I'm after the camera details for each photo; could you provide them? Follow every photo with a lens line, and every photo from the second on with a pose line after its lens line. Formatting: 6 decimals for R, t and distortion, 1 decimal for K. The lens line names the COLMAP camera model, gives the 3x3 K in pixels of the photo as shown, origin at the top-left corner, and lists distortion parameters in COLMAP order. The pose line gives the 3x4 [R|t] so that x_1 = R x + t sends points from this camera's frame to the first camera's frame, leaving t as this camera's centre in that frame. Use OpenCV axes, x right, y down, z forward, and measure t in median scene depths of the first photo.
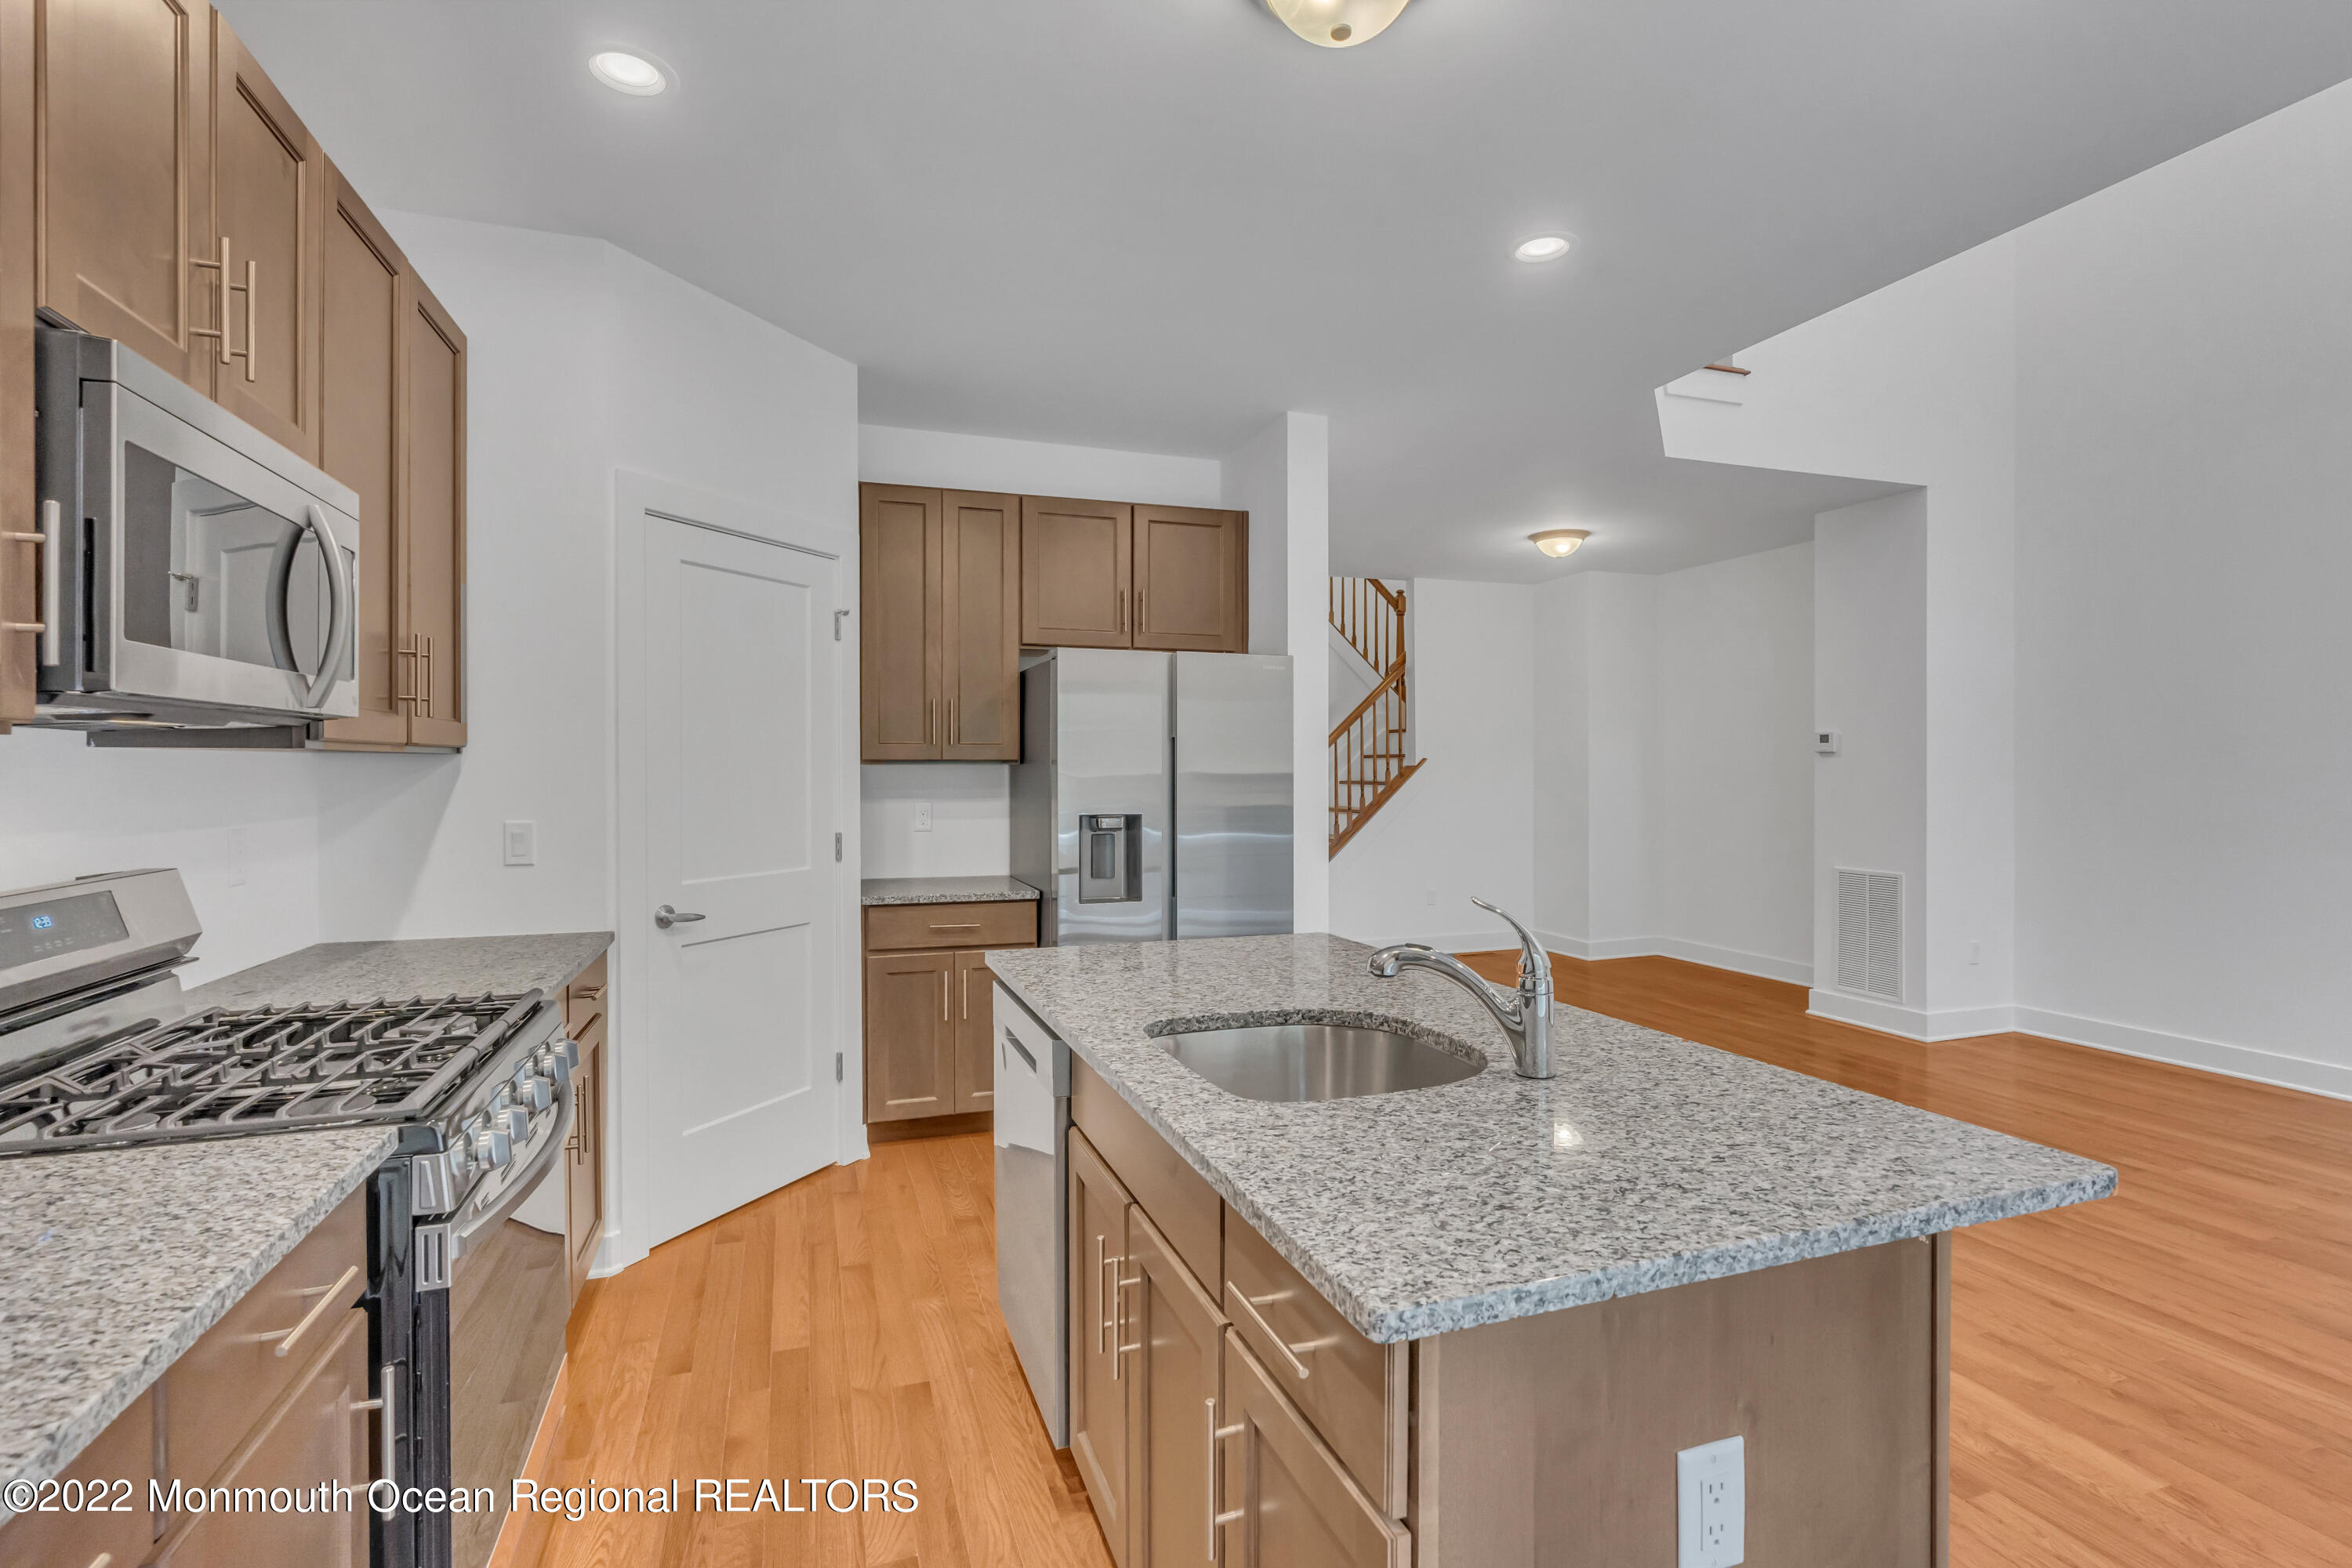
lens RADIAL K [[1079.1, 0, 1179.8], [0, 1079.1, 761.5], [0, 0, 1]] dist [-0.004317, 0.000998]
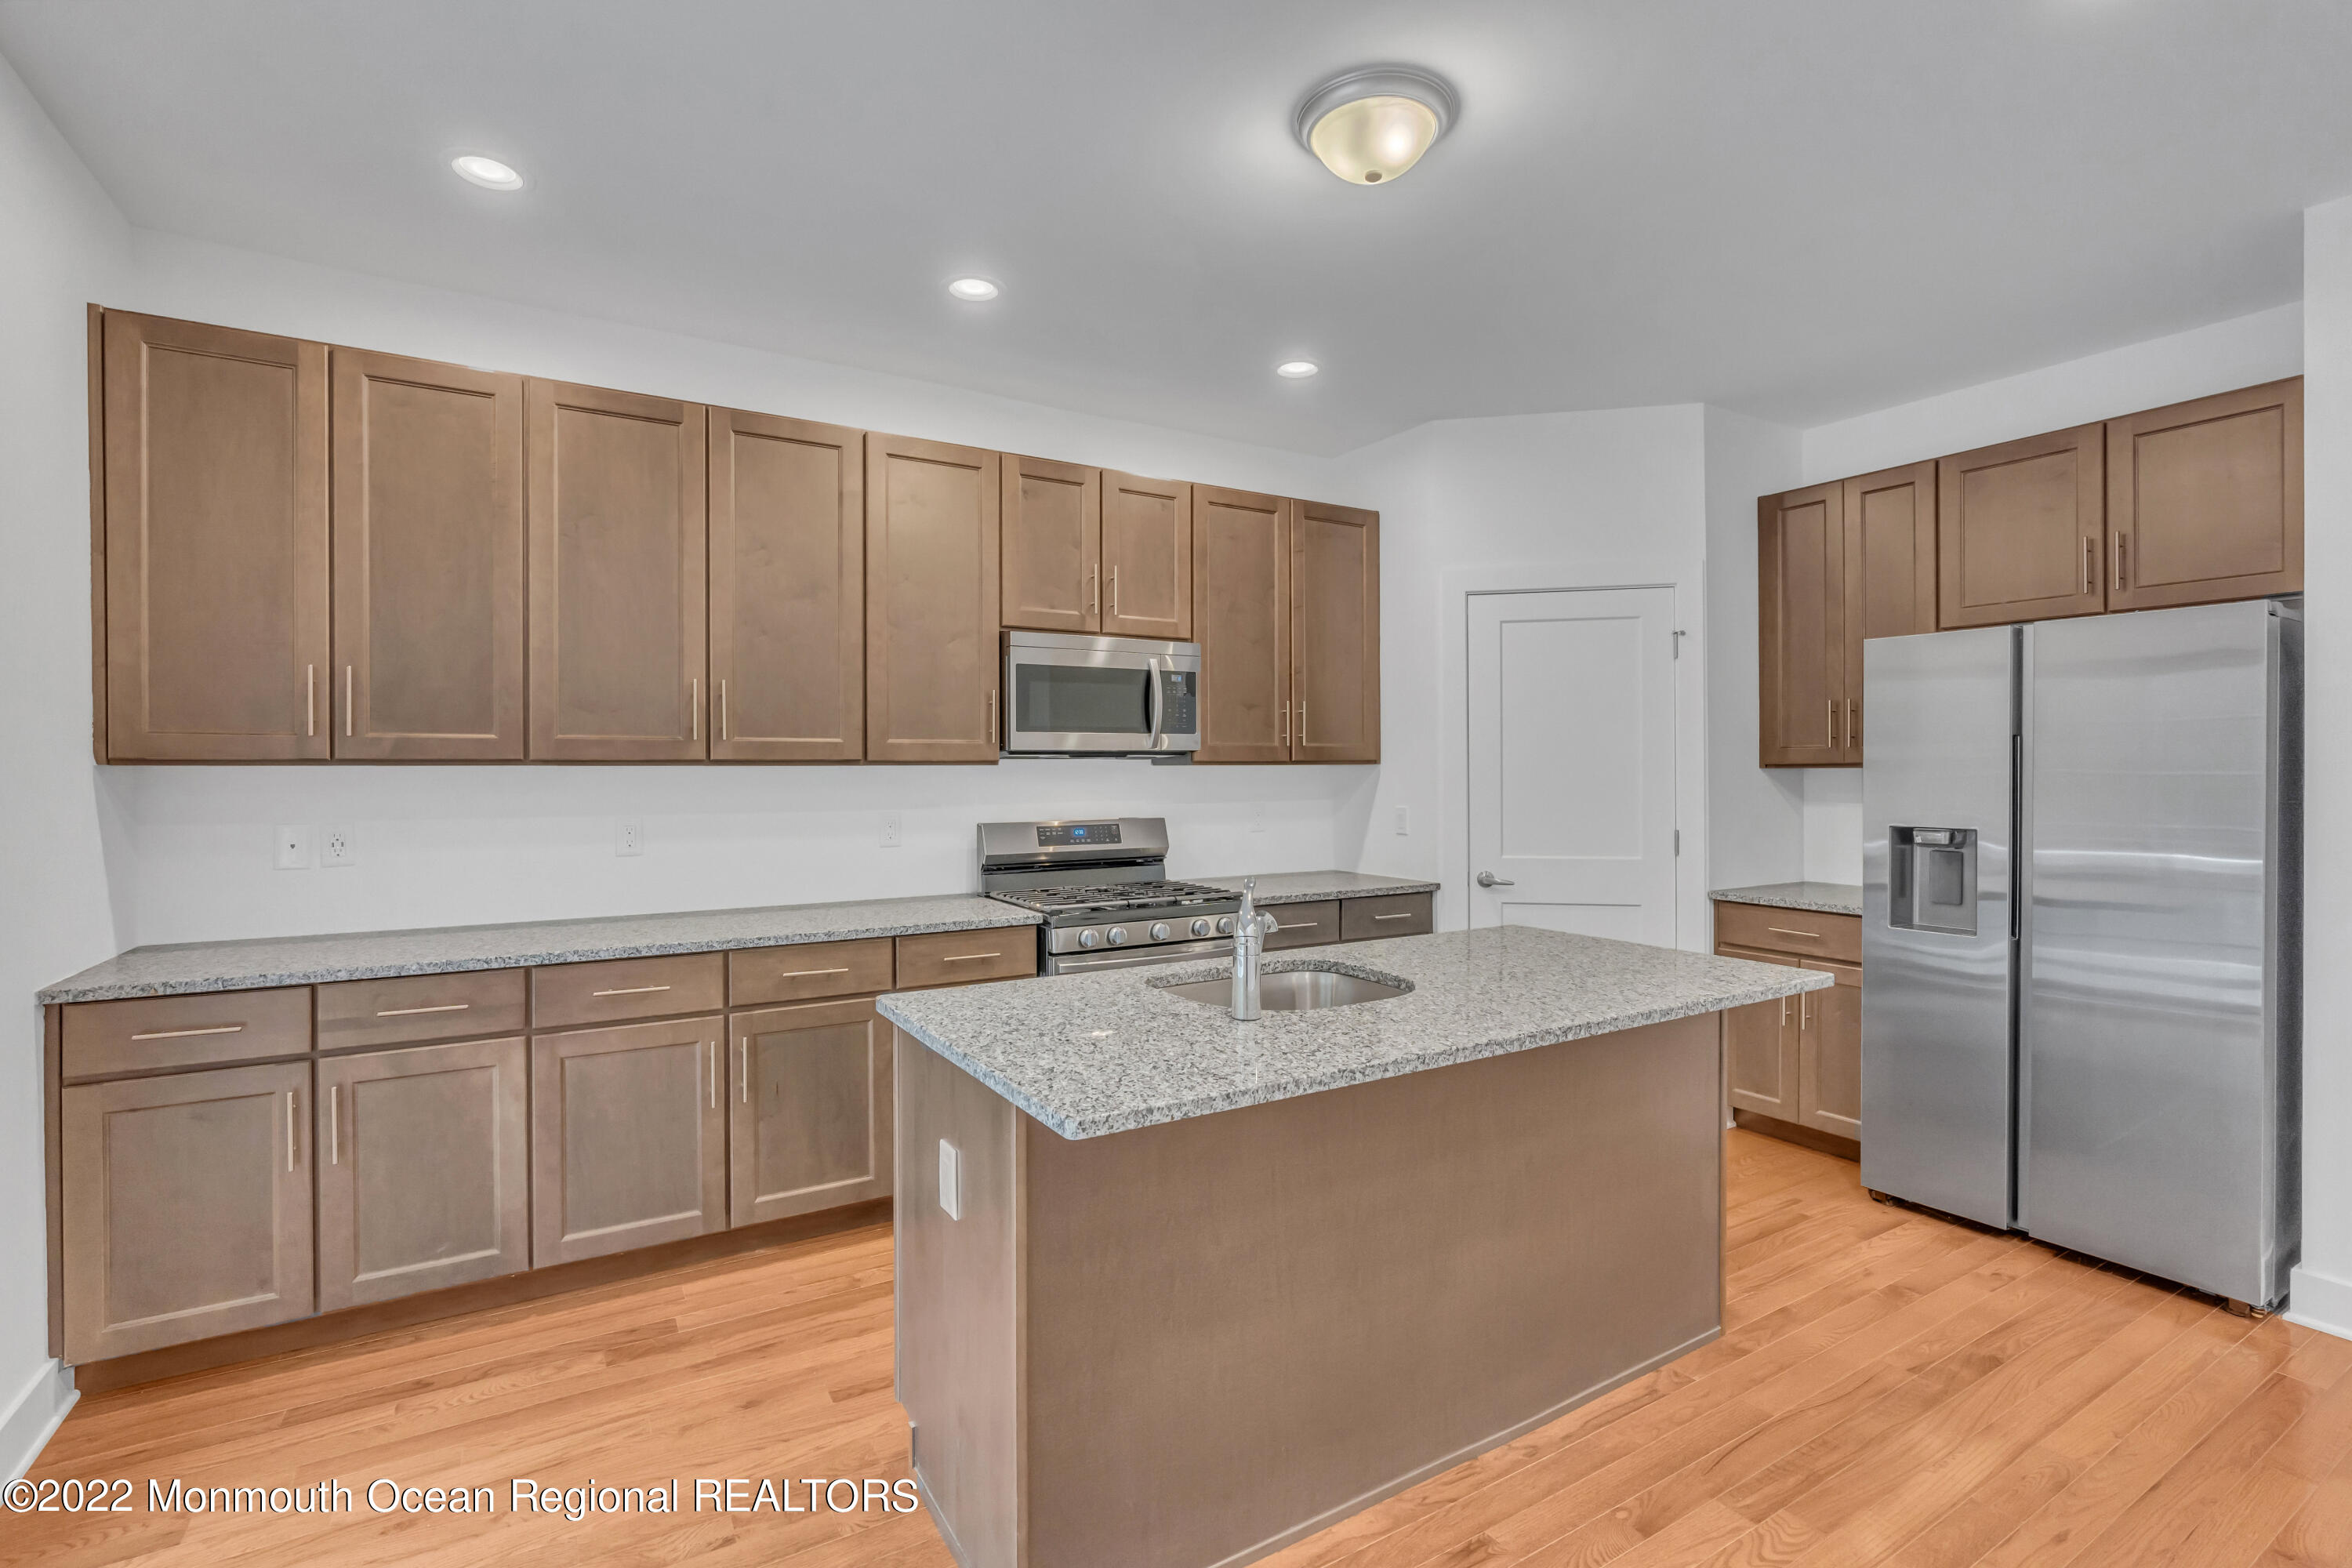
lens RADIAL K [[1079.1, 0, 1182.2], [0, 1079.1, 783.1], [0, 0, 1]] dist [-0.004317, 0.000998]
pose [[0.235527, 0.008662, -0.971829, 0.620310], [0.008324, 0.999906, 0.010929, 0.000167], [0.971832, -0.010663, 0.235432, 0.228162]]
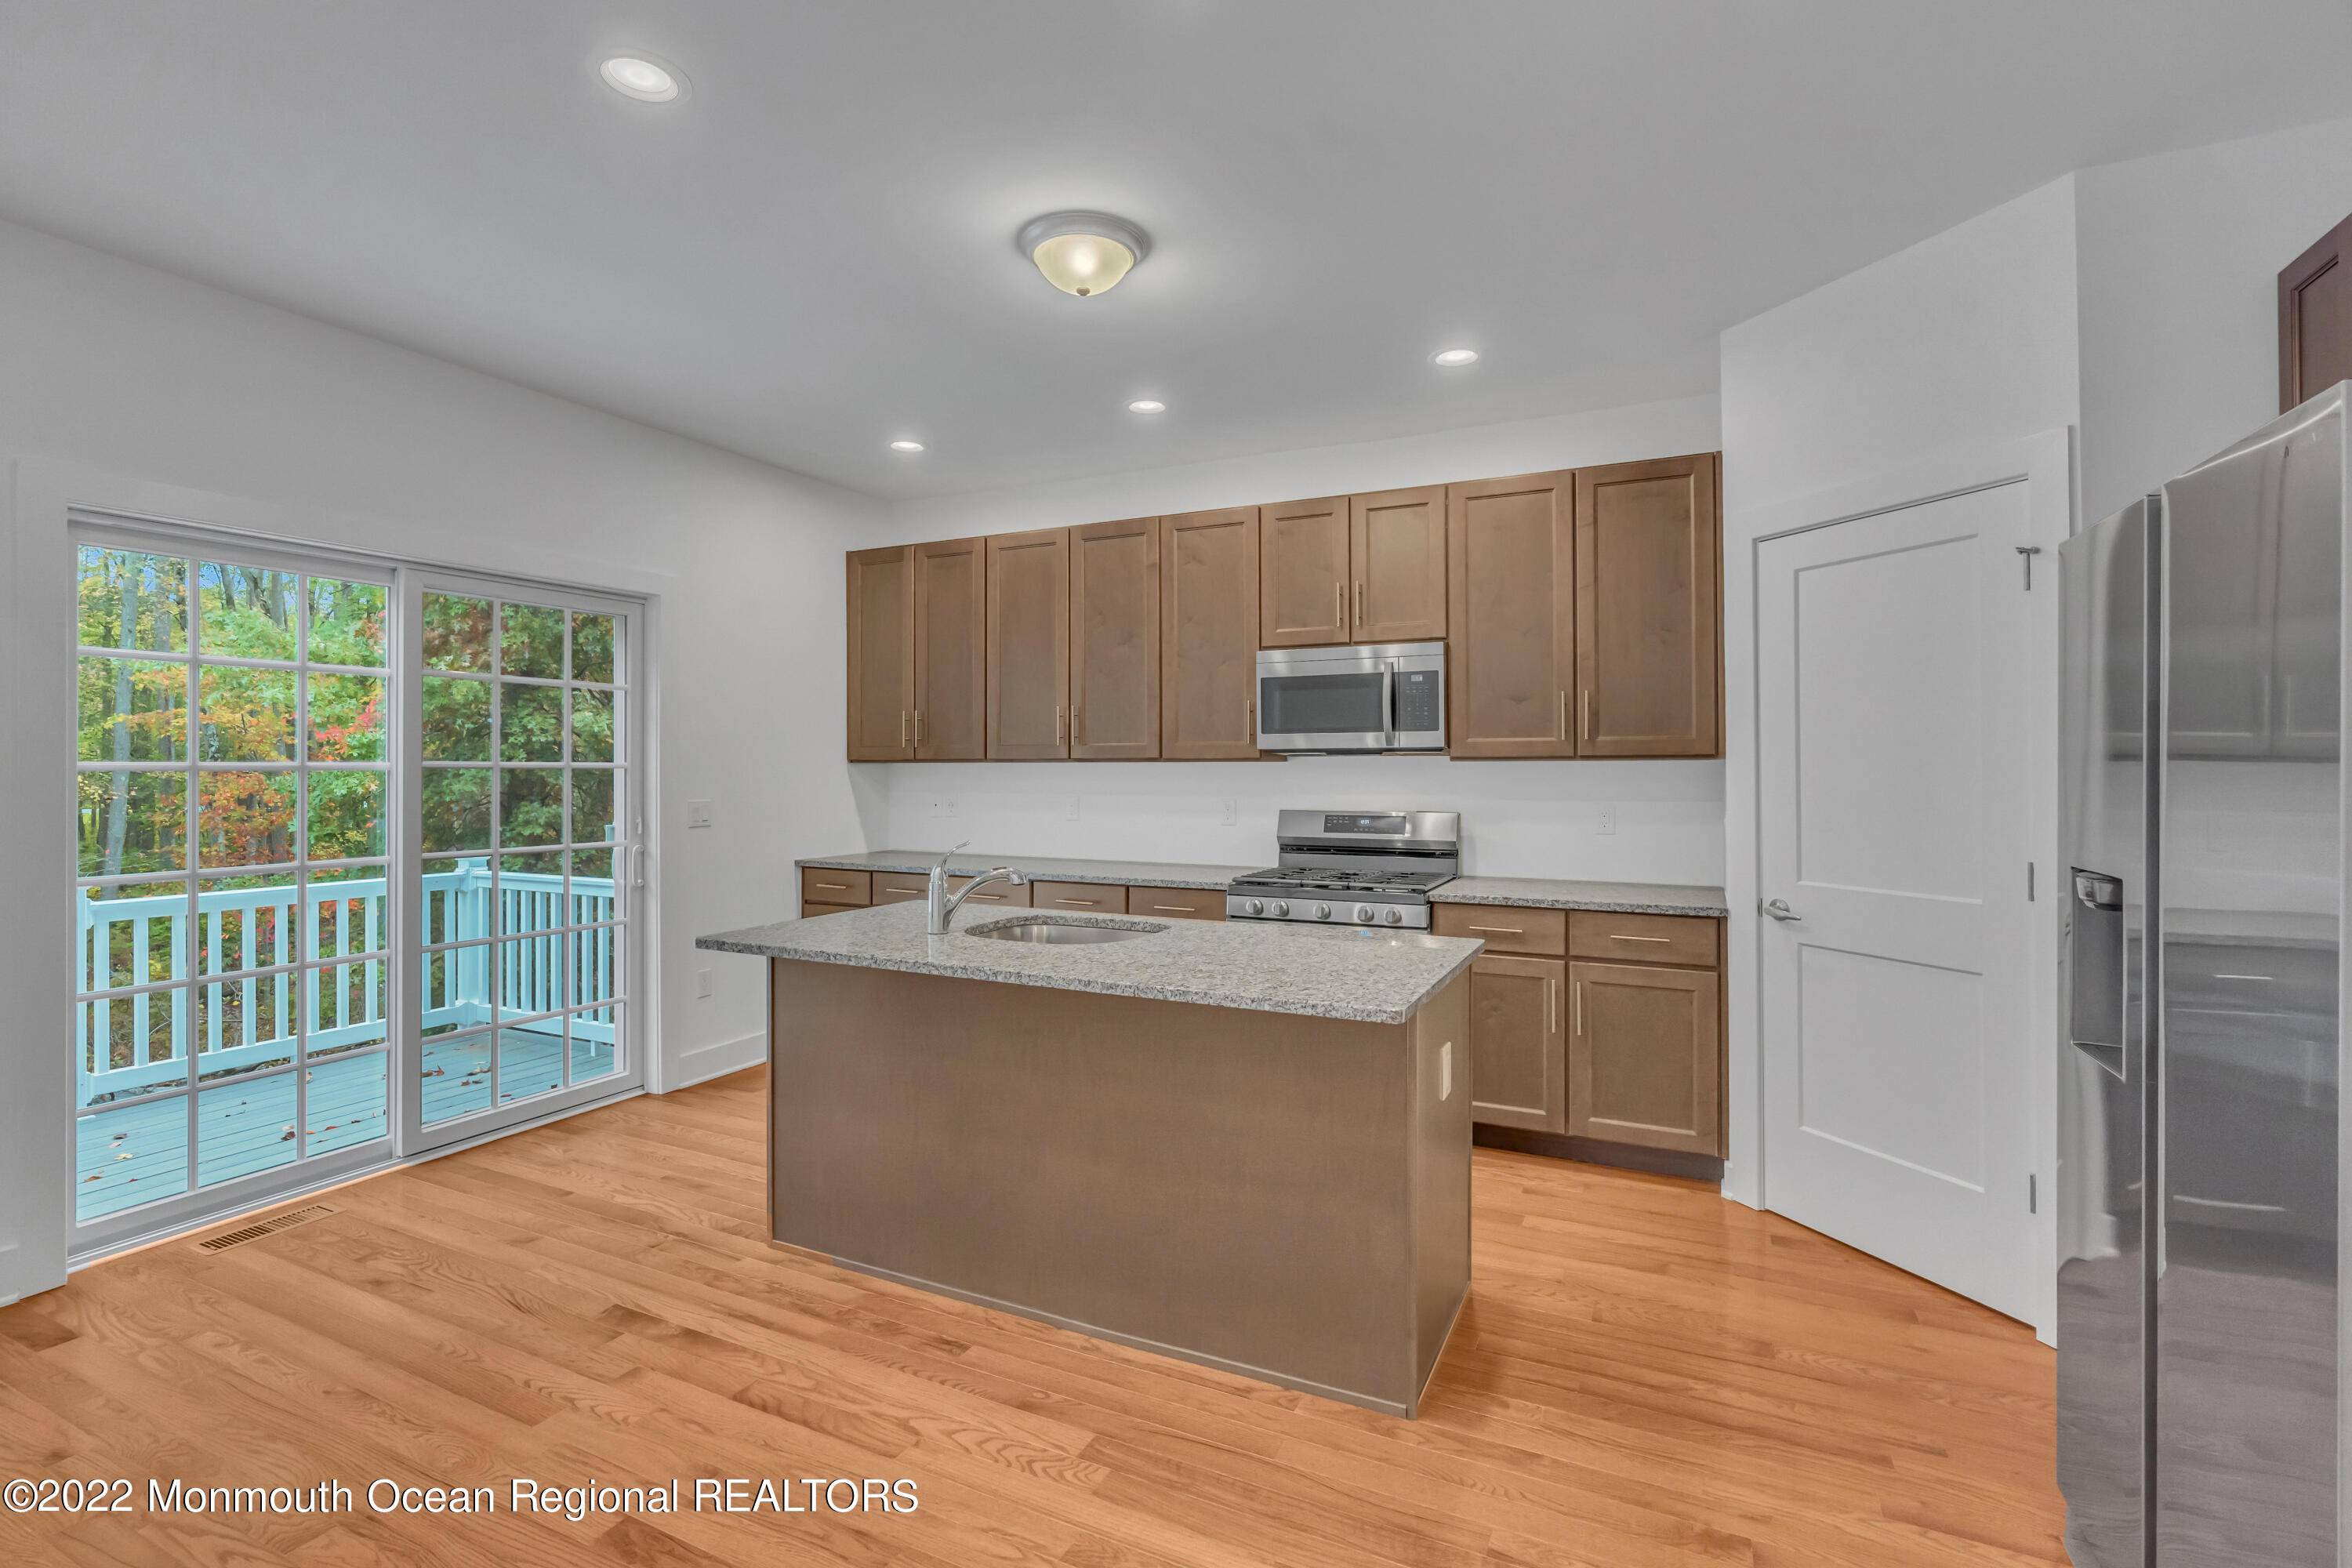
lens RADIAL K [[1079.1, 0, 1185.3], [0, 1079.1, 769.7], [0, 0, 1]] dist [-0.004317, 0.000998]
pose [[-0.696654, -0.000695, -0.717407, 0.551467], [0.002266, 0.999992, -0.003169, 0.005459], [0.717404, -0.003833, -0.696647, 1.045338]]
